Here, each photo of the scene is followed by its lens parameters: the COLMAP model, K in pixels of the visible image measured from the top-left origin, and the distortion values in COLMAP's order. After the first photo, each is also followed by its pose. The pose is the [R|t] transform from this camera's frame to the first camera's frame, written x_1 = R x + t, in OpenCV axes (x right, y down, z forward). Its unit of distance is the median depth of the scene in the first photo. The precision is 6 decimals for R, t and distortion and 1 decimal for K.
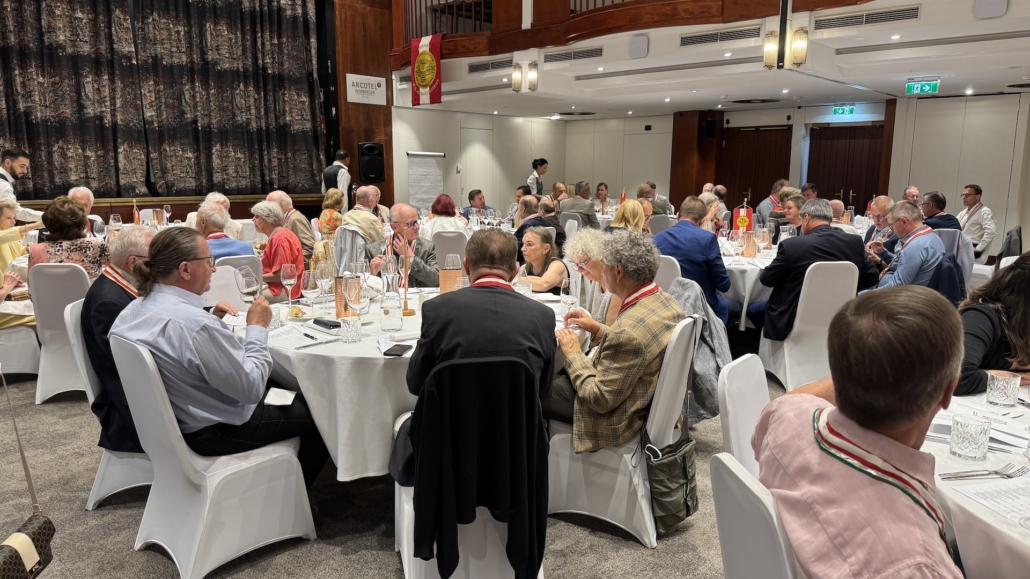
lens RADIAL K [[707.2, 0, 527.2], [0, 707.2, 300.4], [0, 0, 1]] dist [0.050069, -0.073357]
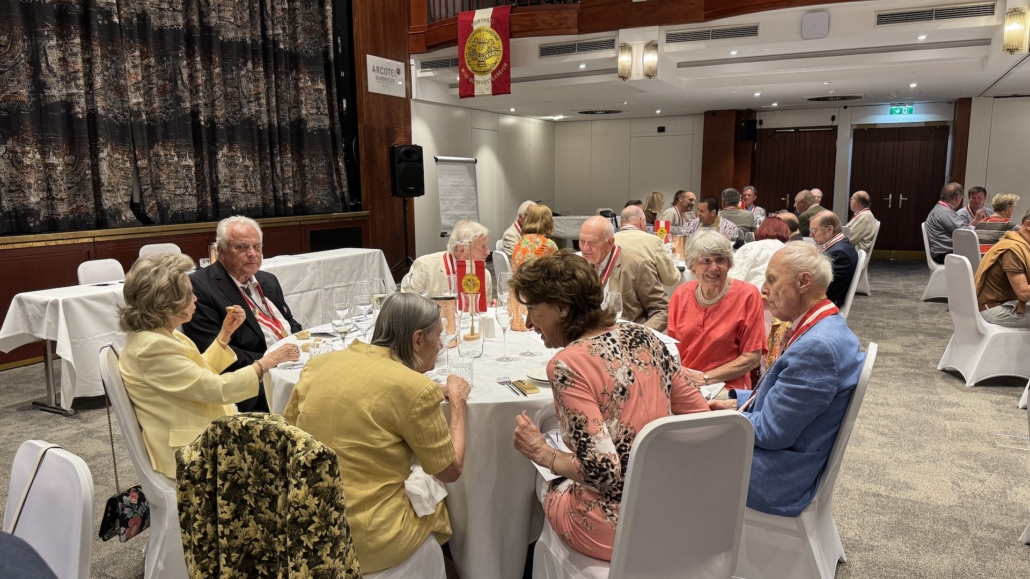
lens RADIAL K [[707.2, 0, 516.4], [0, 707.2, 300.8], [0, 0, 1]] dist [0.050069, -0.073357]
pose [[0.964606, -0.058224, 0.257187, -0.346207], [0.061489, 0.998097, -0.004664, -0.047952], [-0.256426, 0.020313, 0.966351, 0.256617]]
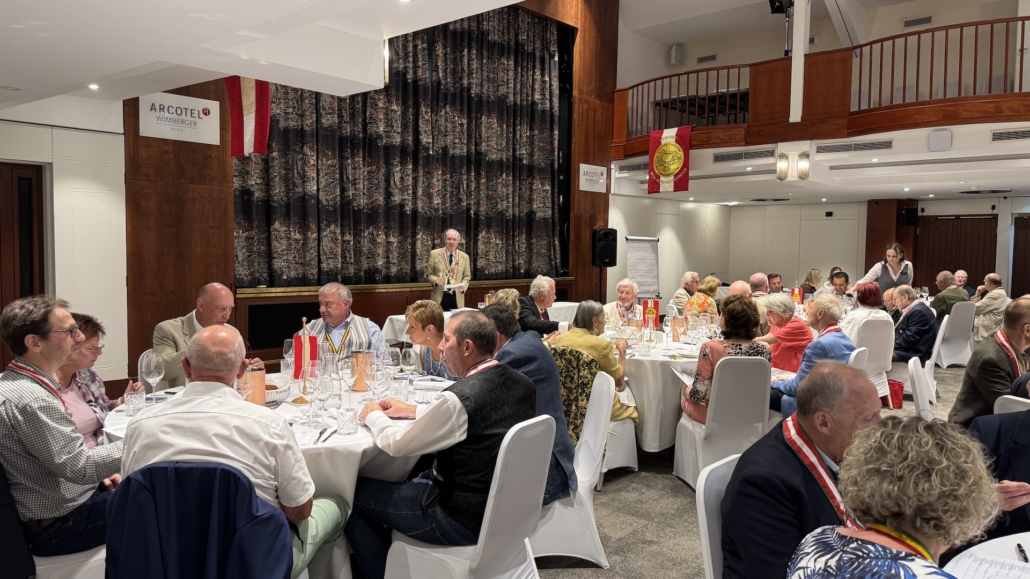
lens RADIAL K [[707.2, 0, 506.7], [0, 707.2, 305.1], [0, 0, 1]] dist [0.050069, -0.073357]
pose [[0.999978, 0.006647, -0.000537, -0.399720], [-0.006667, 0.994423, -0.105251, -0.005832], [-0.000165, 0.105252, 0.994446, -0.000478]]
